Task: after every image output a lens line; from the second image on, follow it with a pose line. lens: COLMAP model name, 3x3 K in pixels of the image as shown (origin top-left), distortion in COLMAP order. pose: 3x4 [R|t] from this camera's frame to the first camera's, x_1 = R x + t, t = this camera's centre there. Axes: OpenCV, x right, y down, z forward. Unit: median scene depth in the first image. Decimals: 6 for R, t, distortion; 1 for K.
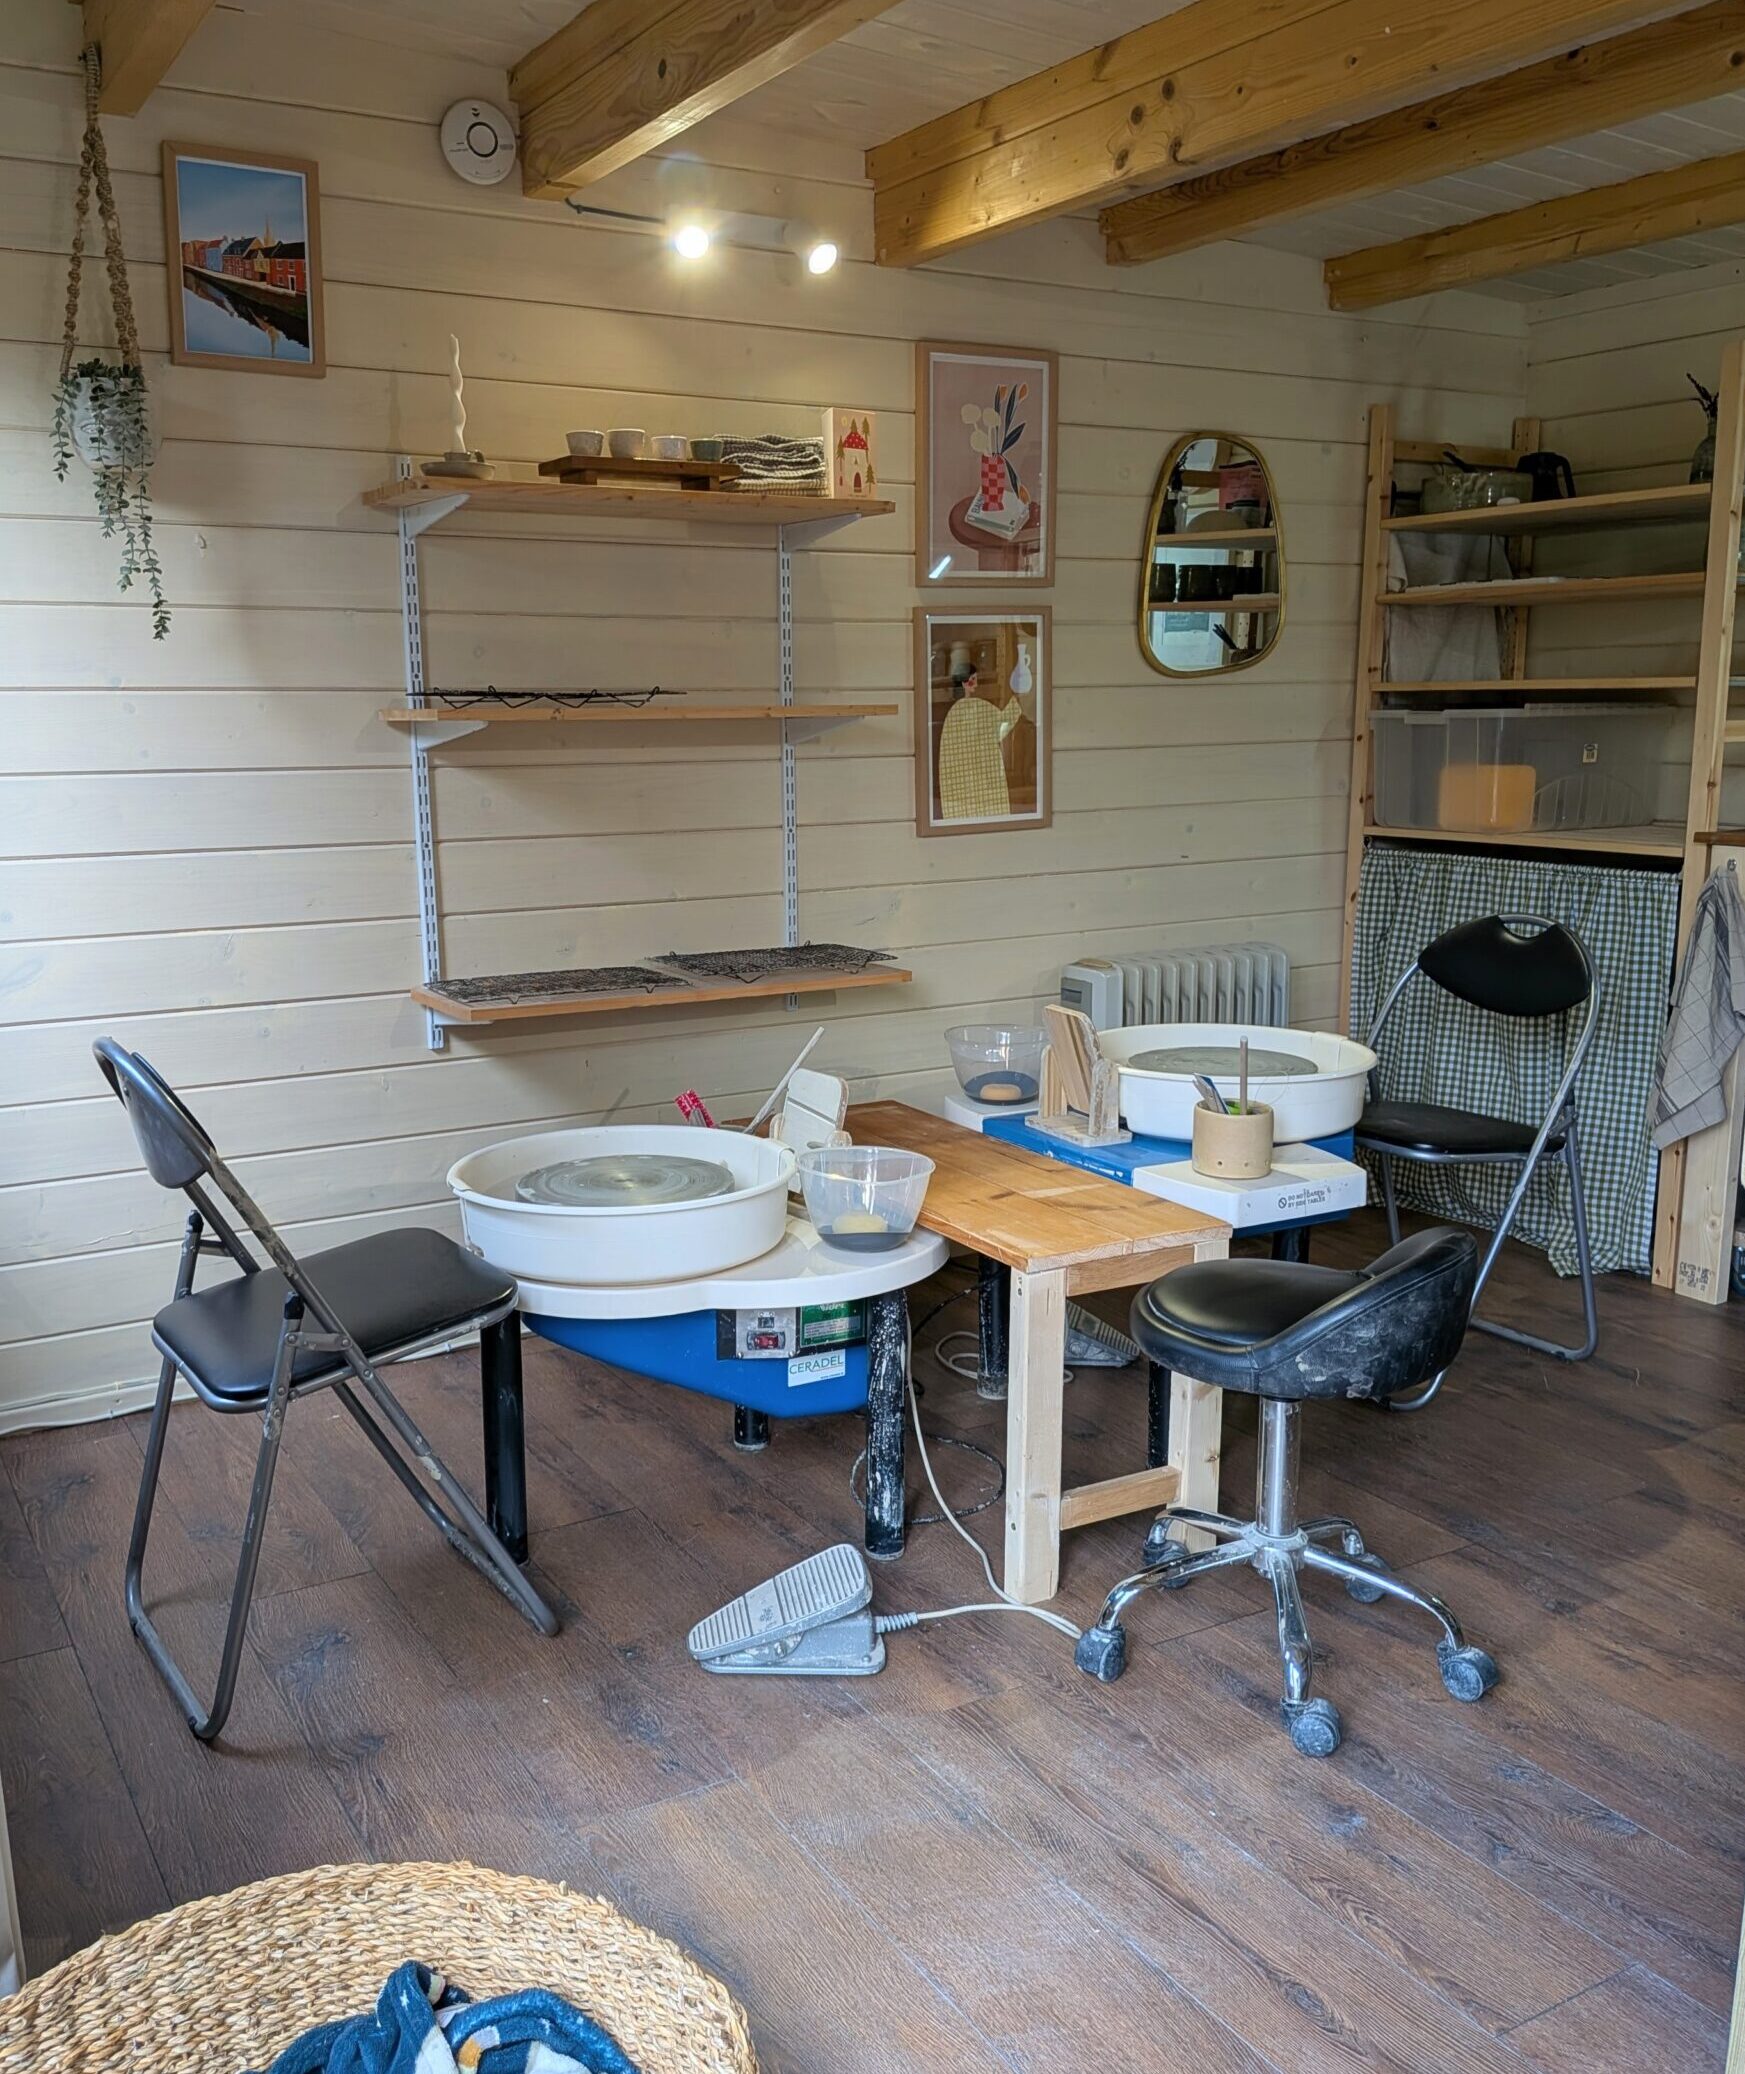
lens RADIAL K [[1814.5, 0, 847.9], [0, 1814.5, 1036.7], [0, 0, 1]] dist [0.089957, -0.191616]
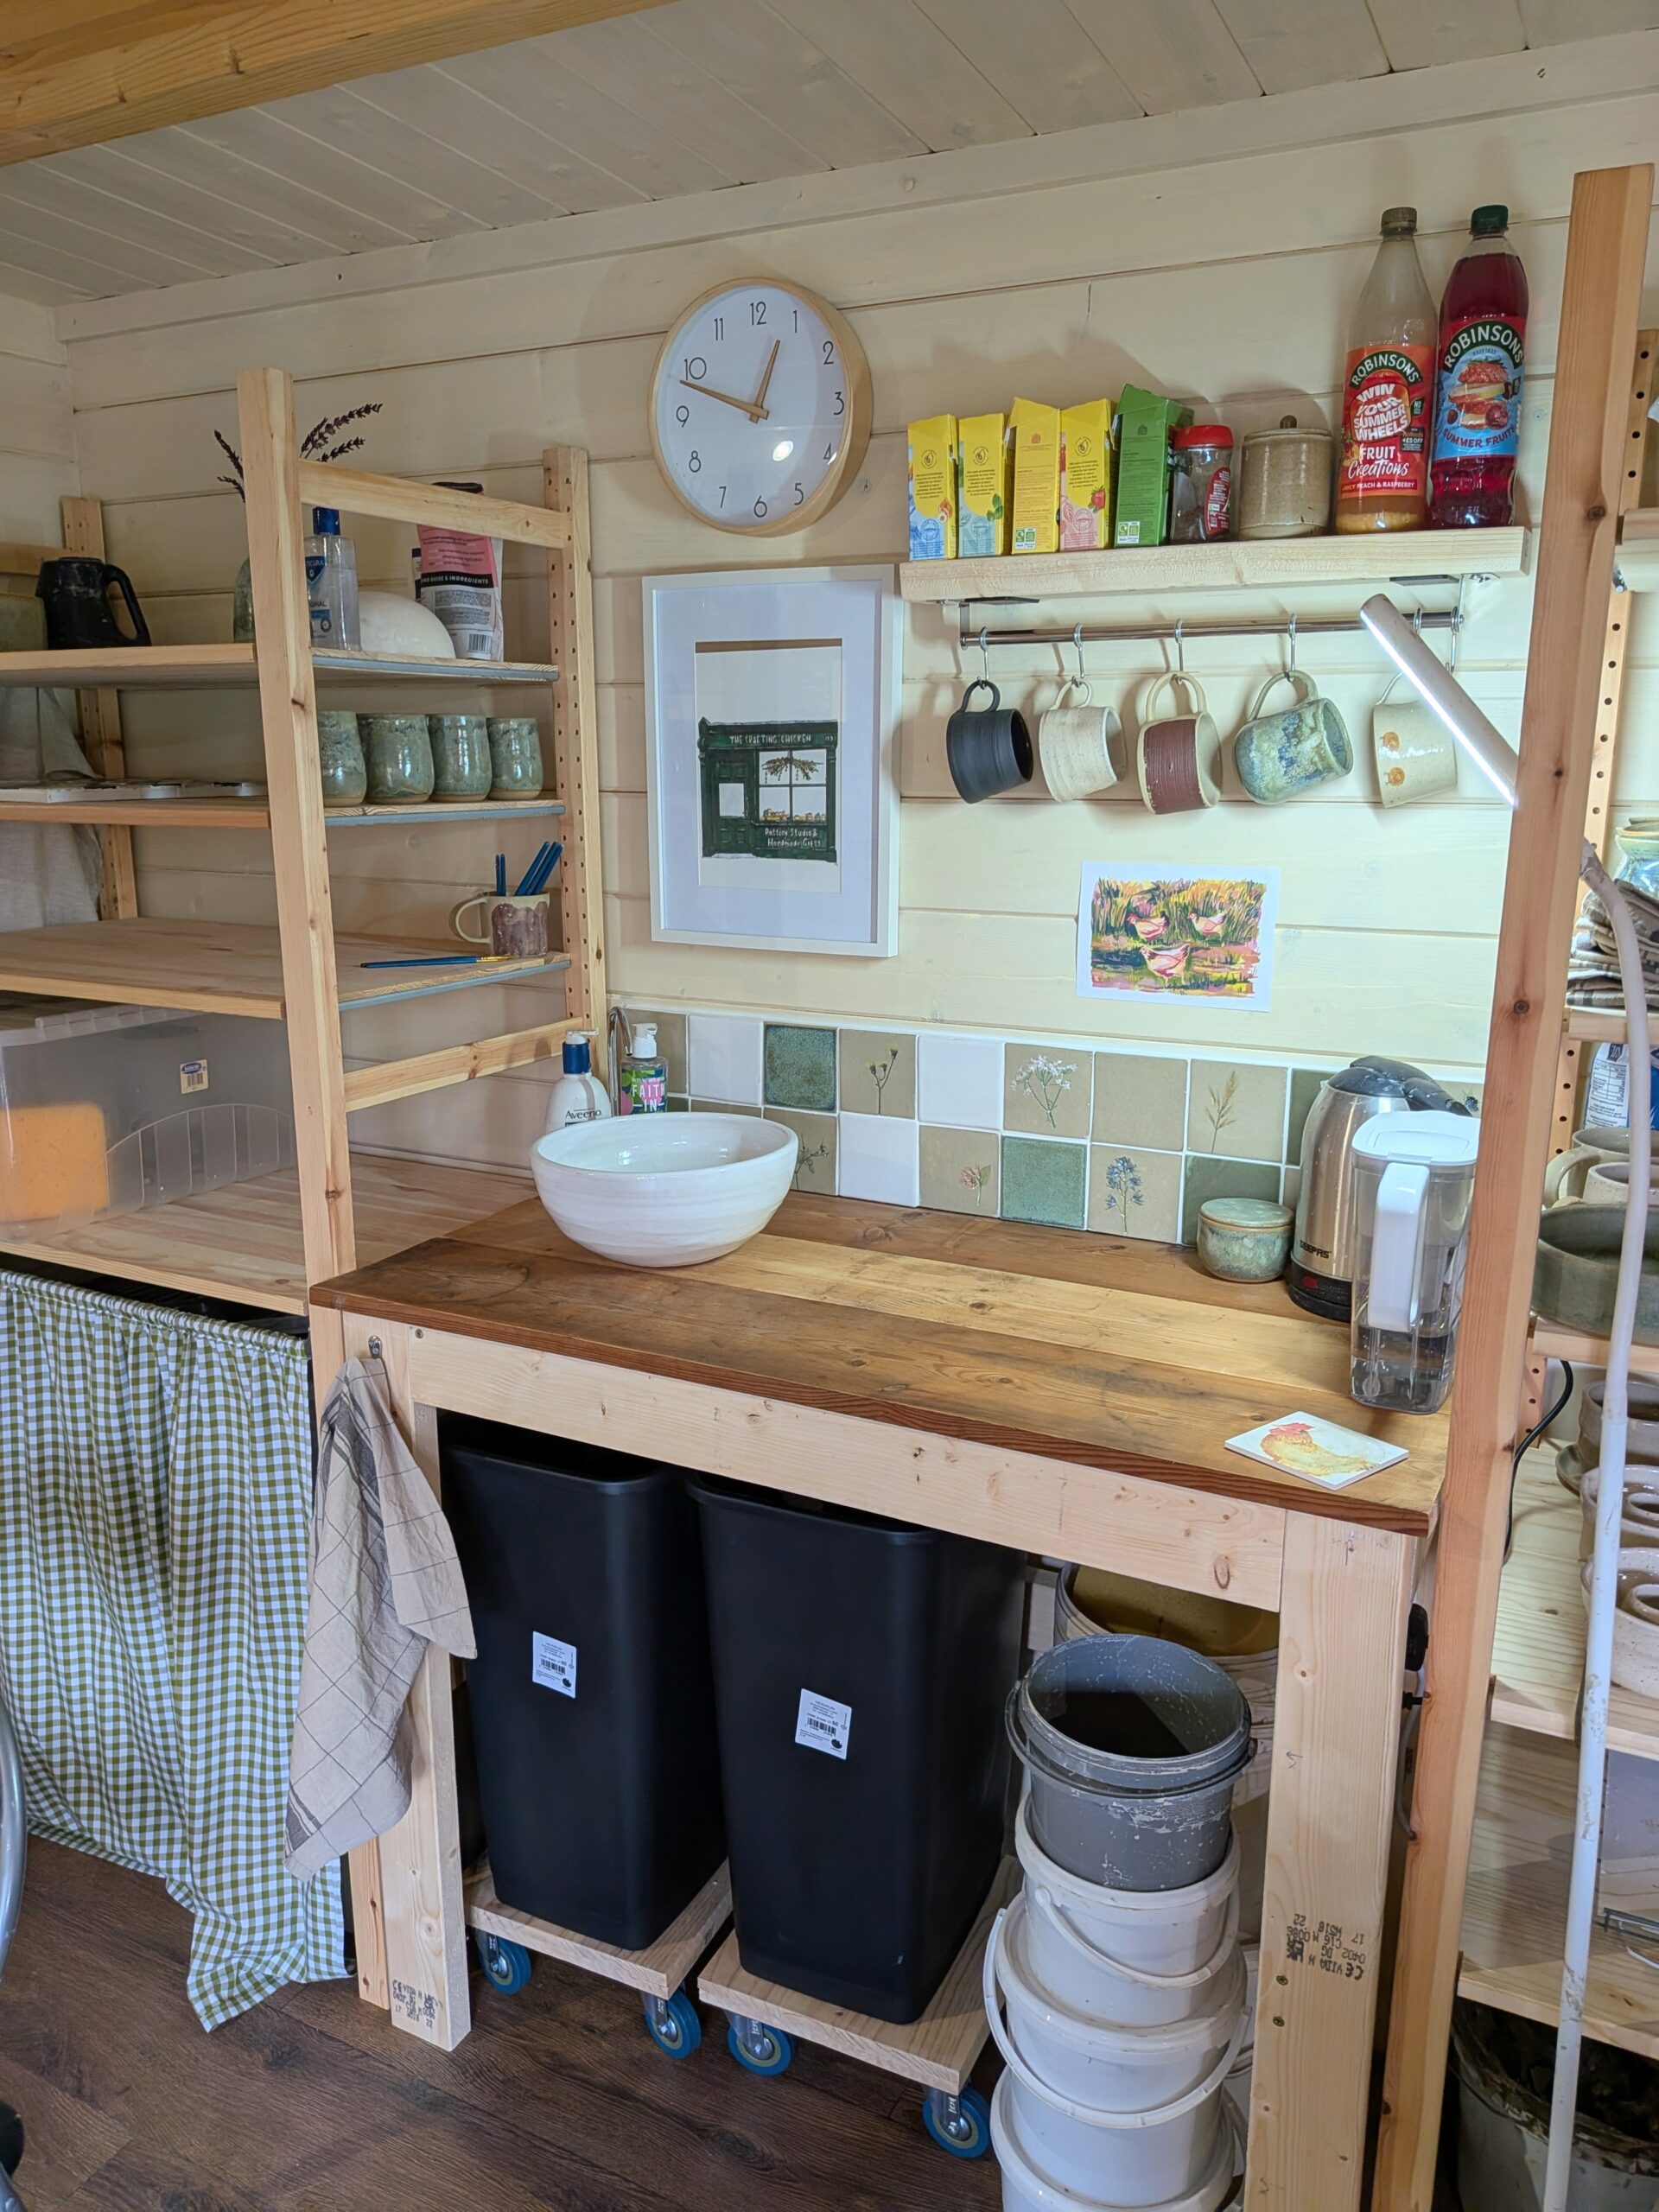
lens RADIAL K [[1571.0, 0, 828.6], [0, 1571.0, 1110.9], [0, 0, 1]] dist [0.042249, -0.088335]
pose [[0.845553, -0.113392, 0.521711, 0.366005], [0.092225, 0.993517, 0.066466, -0.186975], [-0.525865, -0.008086, 0.850529, 0.537142]]
